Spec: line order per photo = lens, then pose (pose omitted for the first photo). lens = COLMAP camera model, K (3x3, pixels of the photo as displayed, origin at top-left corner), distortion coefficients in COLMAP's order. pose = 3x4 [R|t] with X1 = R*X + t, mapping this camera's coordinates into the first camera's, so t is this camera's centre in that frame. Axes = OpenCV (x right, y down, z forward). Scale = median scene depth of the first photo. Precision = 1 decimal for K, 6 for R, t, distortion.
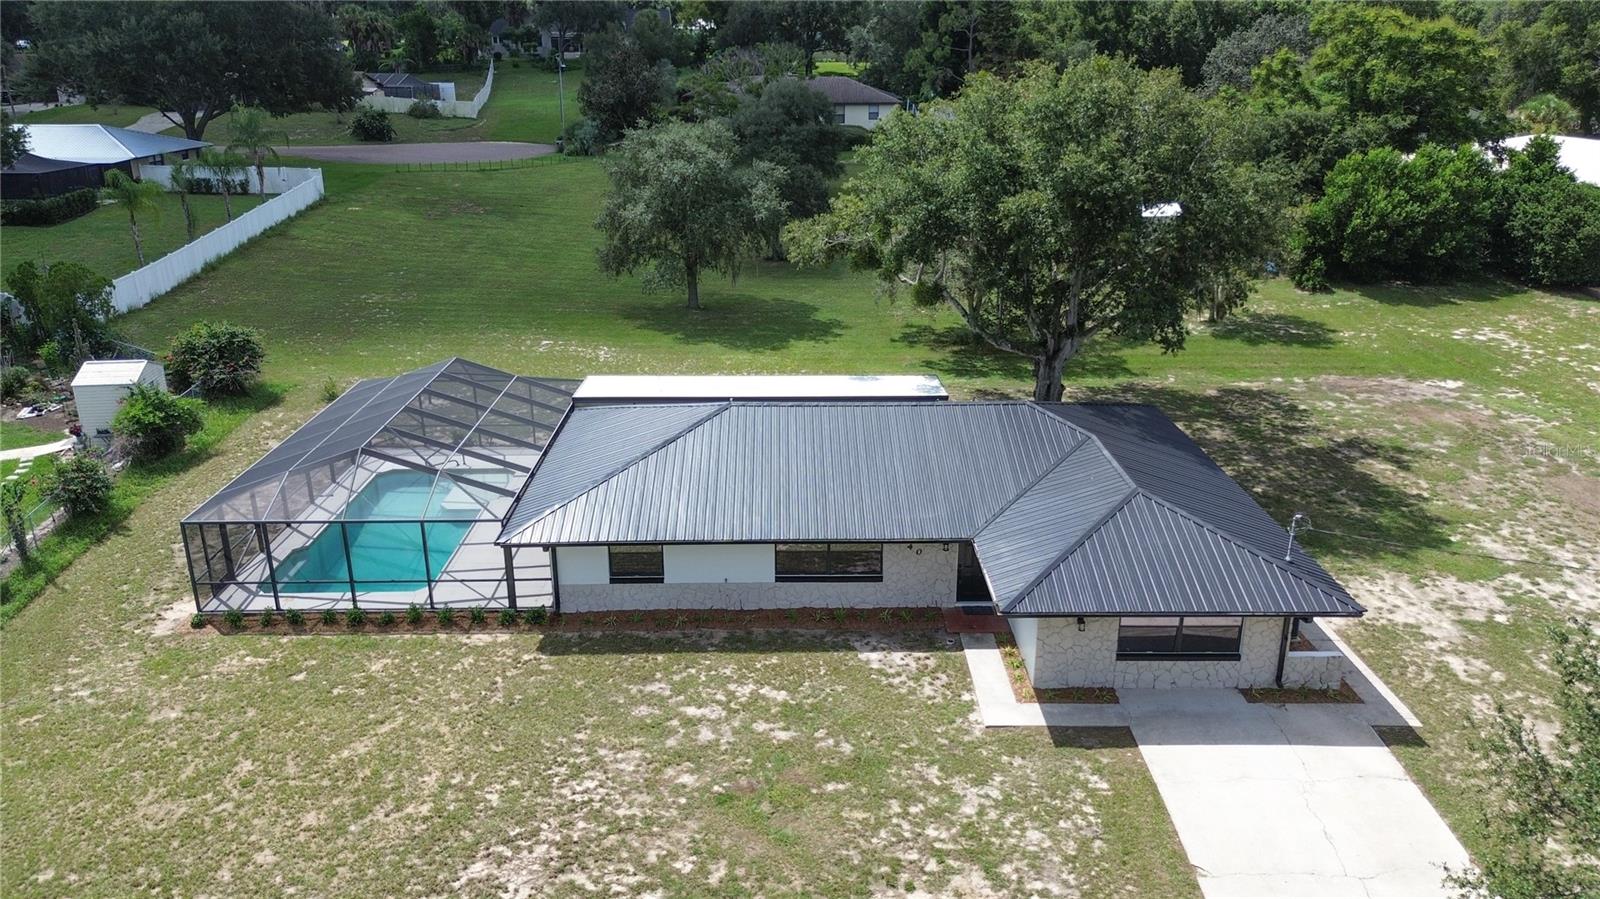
lens RADIAL K [[1136.6, 0, 796.7], [0, 1136.6, 454.0], [0, 0, 1]] dist [0.052460, -0.043613]
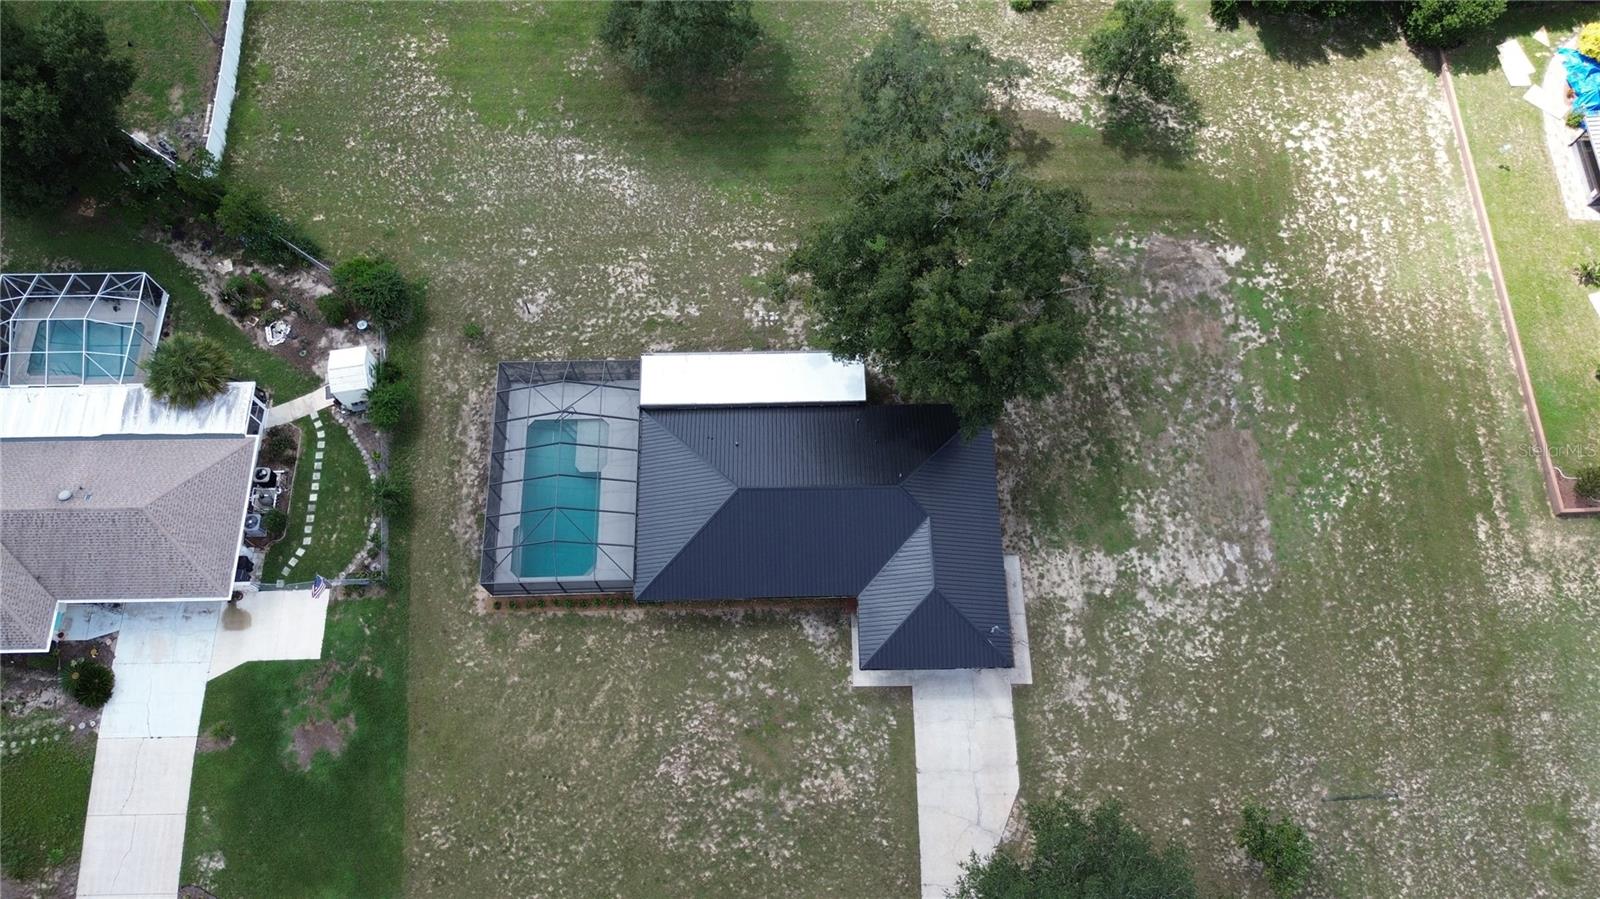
lens RADIAL K [[1142.1, 0, 800.0], [0, 1142.1, 449.5], [0, 0, 1]] dist [0.131387, -0.316165]
pose [[0.999954, -0.009442, 0.001488, 0.049820], [0.005126, 0.661113, 0.750269, -1.846145], [-0.008067, -0.750227, 0.661131, -0.228970]]
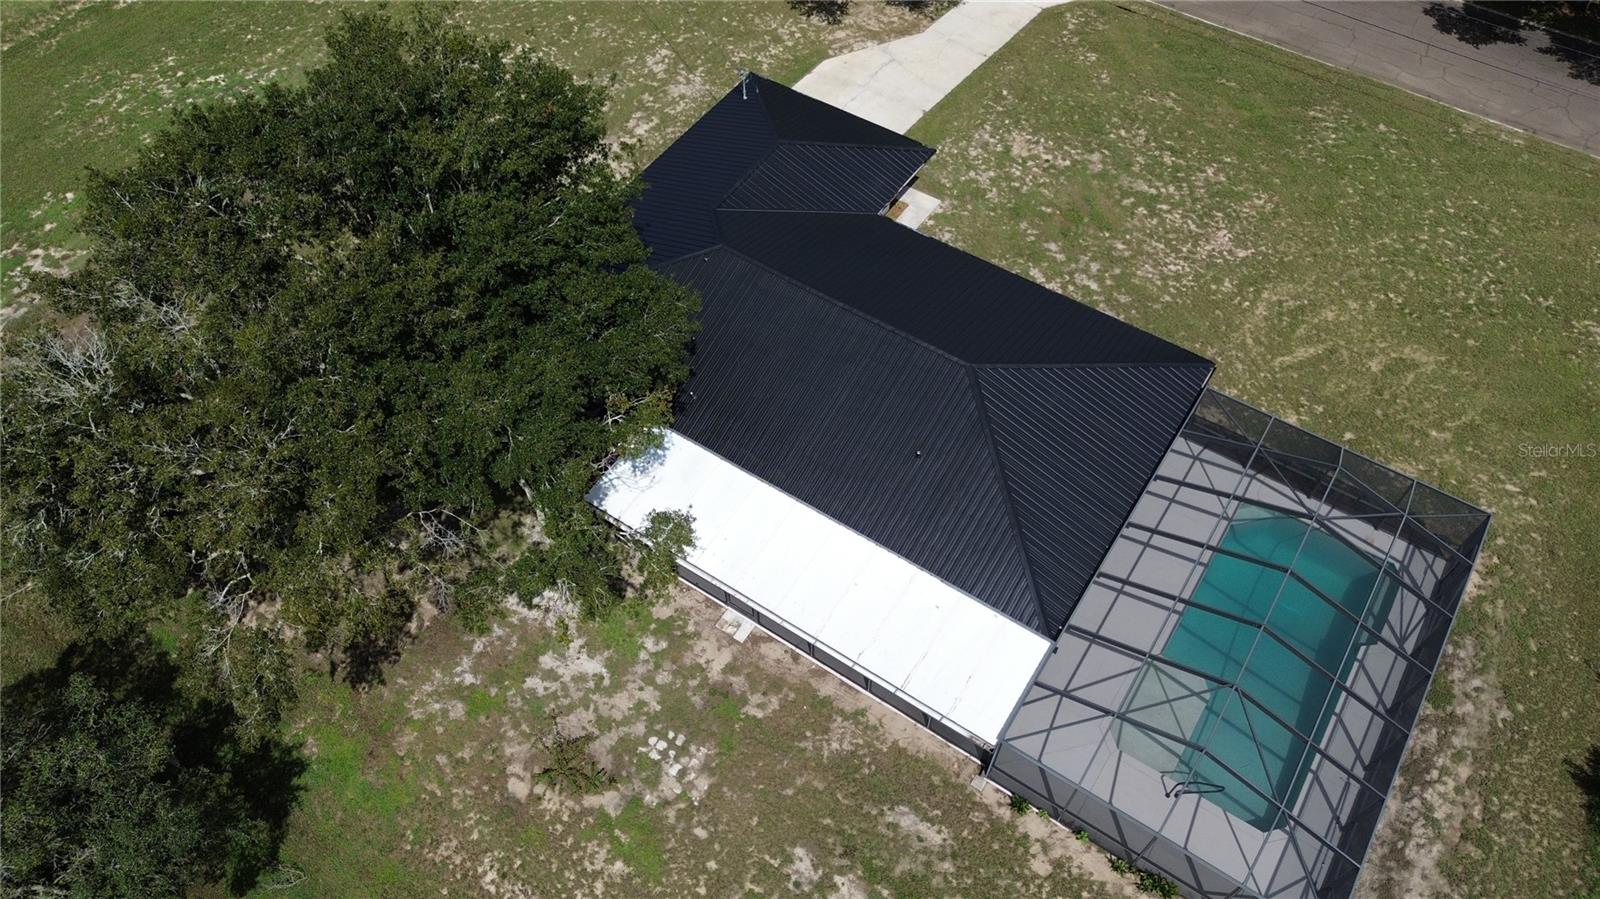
lens RADIAL K [[1136.6, 0, 796.7], [0, 1136.6, 454.0], [0, 0, 1]] dist [0.052460, -0.043613]
pose [[-0.827724, -0.455288, 0.328002, -0.361526], [0.195664, 0.313666, 0.929155, -1.189160], [-0.525916, 0.833262, -0.170545, 1.629734]]
